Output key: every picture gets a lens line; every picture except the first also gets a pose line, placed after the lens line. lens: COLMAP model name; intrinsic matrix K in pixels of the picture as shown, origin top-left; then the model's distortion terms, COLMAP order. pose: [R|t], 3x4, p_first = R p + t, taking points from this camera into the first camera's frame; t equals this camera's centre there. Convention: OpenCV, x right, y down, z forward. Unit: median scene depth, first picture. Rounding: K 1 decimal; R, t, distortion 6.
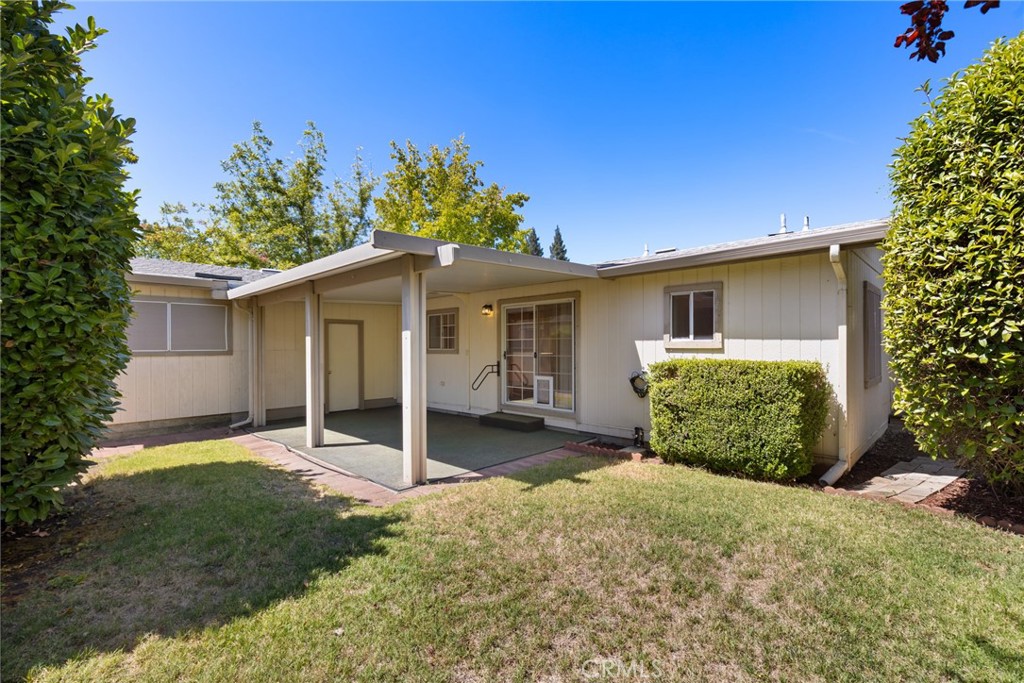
lens RADIAL K [[457.3, 0, 514.5], [0, 457.3, 343.7], [0, 0, 1]] dist [0.001840, 0.000301]
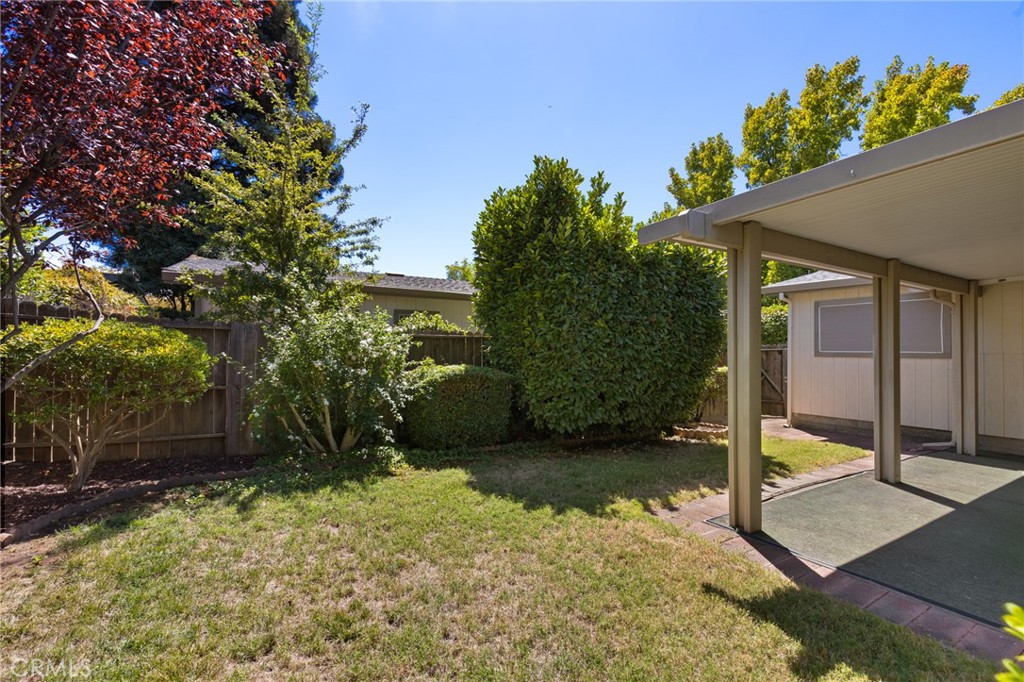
lens RADIAL K [[457.3, 0, 514.9], [0, 457.3, 342.6], [0, 0, 1]] dist [0.001840, 0.000301]
pose [[-0.244742, -0.004760, -0.969577, 0.567069], [0.002029, 0.999983, -0.005421, -0.000729], [0.969586, -0.003294, -0.244728, 0.760637]]
